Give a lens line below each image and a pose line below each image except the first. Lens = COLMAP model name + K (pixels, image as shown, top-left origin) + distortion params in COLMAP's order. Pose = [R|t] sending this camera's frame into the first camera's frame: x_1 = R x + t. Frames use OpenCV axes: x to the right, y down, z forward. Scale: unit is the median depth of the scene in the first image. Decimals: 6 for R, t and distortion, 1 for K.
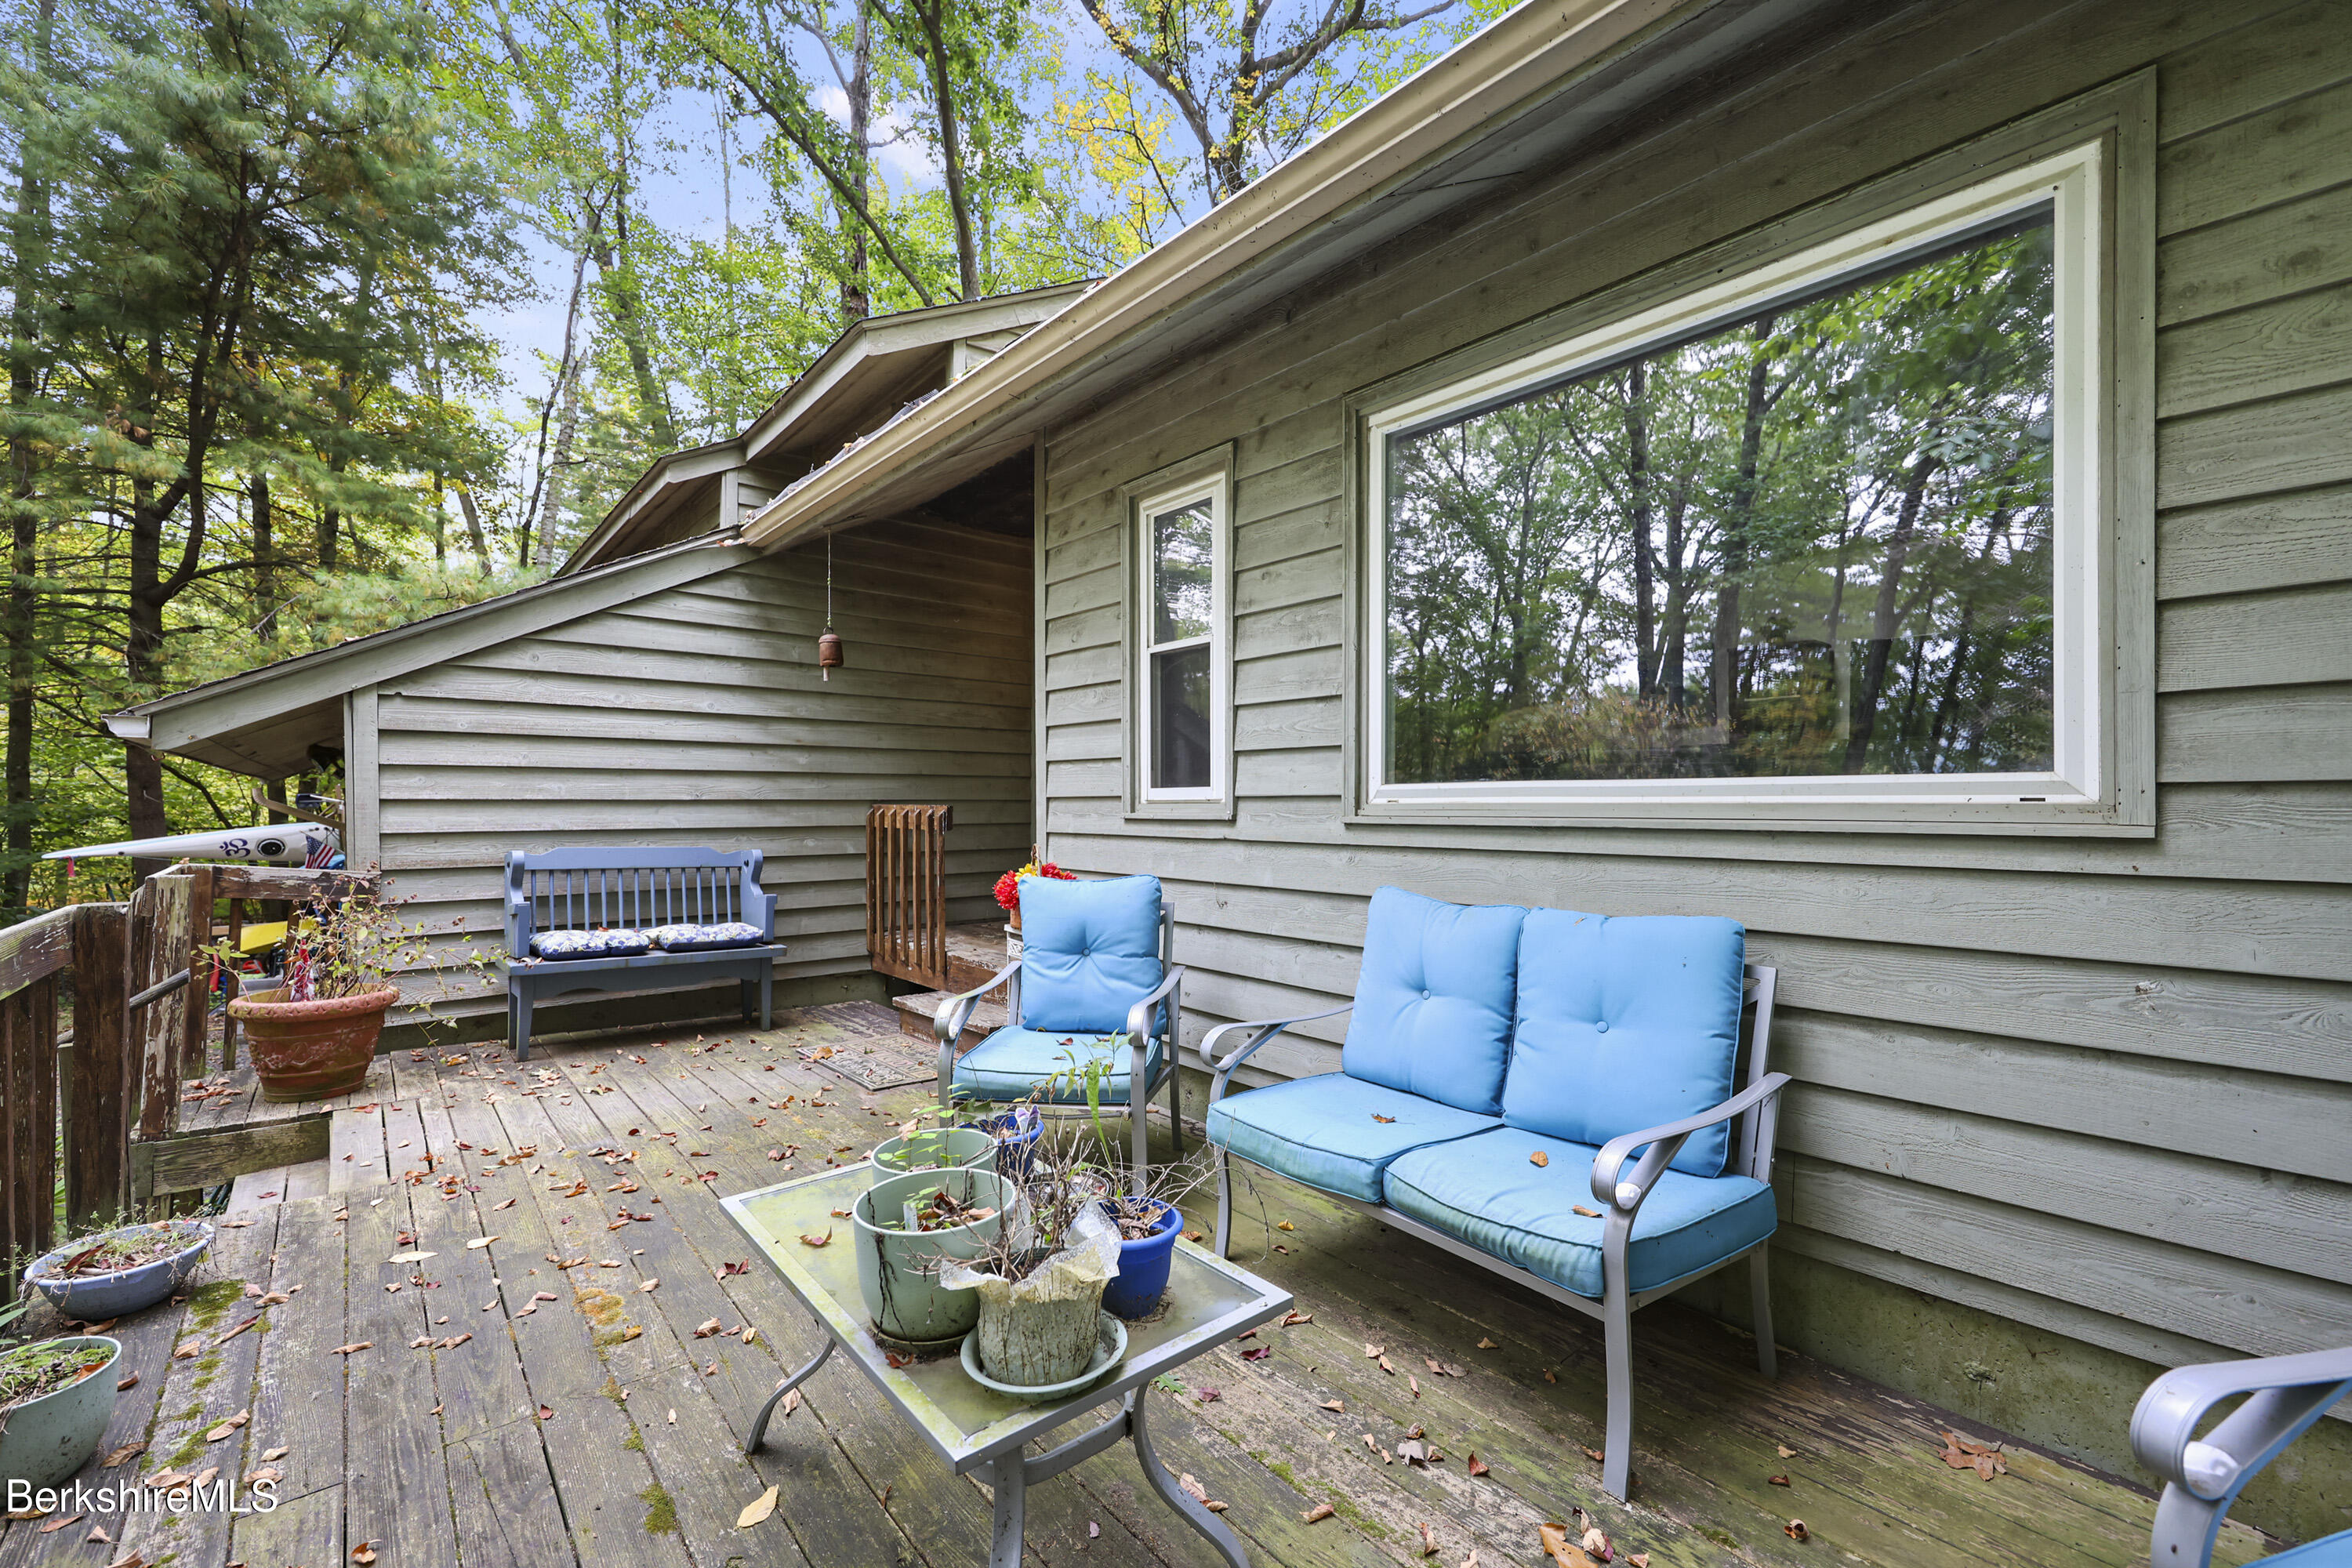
lens RADIAL K [[974.3, 0, 1177.0], [0, 974.3, 783.6], [0, 0, 1]] dist [-0.000110, 0.000397]
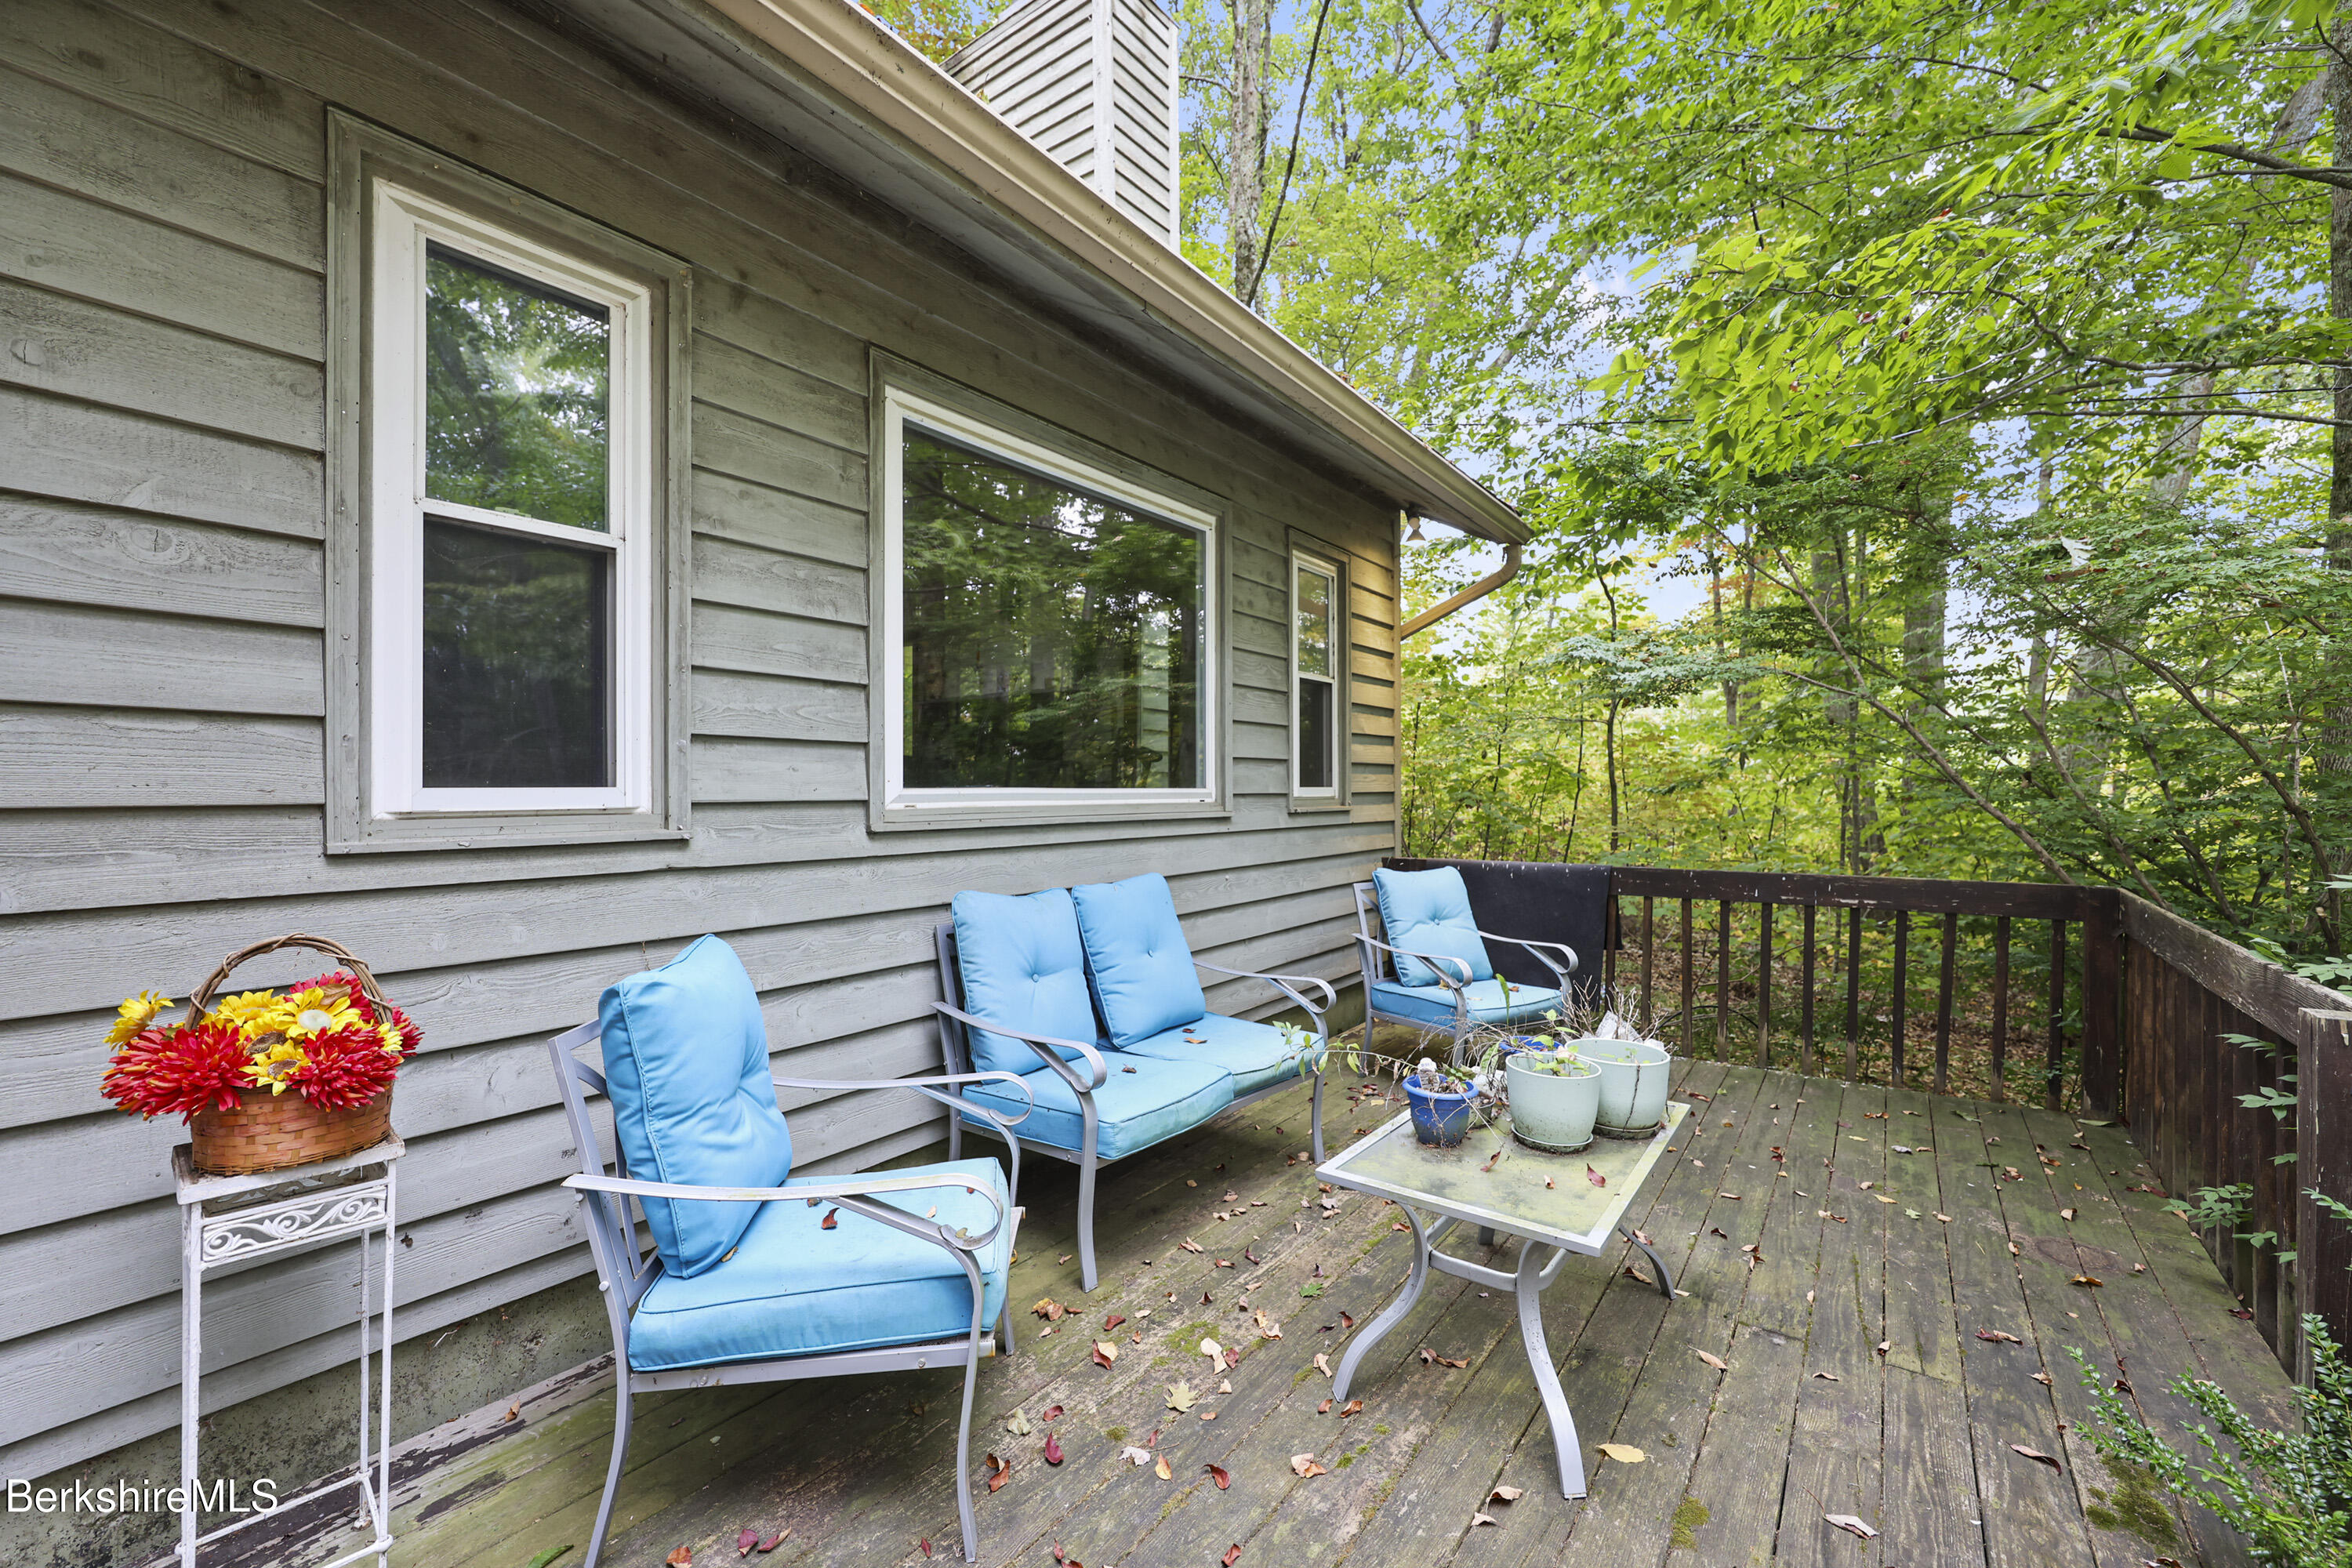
lens RADIAL K [[974.3, 0, 1177.1], [0, 974.3, 800.1], [0, 0, 1]] dist [-0.000110, 0.000397]
pose [[-0.231768, 0.008167, 0.972737, -0.740010], [0.001364, 0.999967, -0.008071, 0.019206], [-0.972770, -0.000543, -0.231772, 0.934341]]
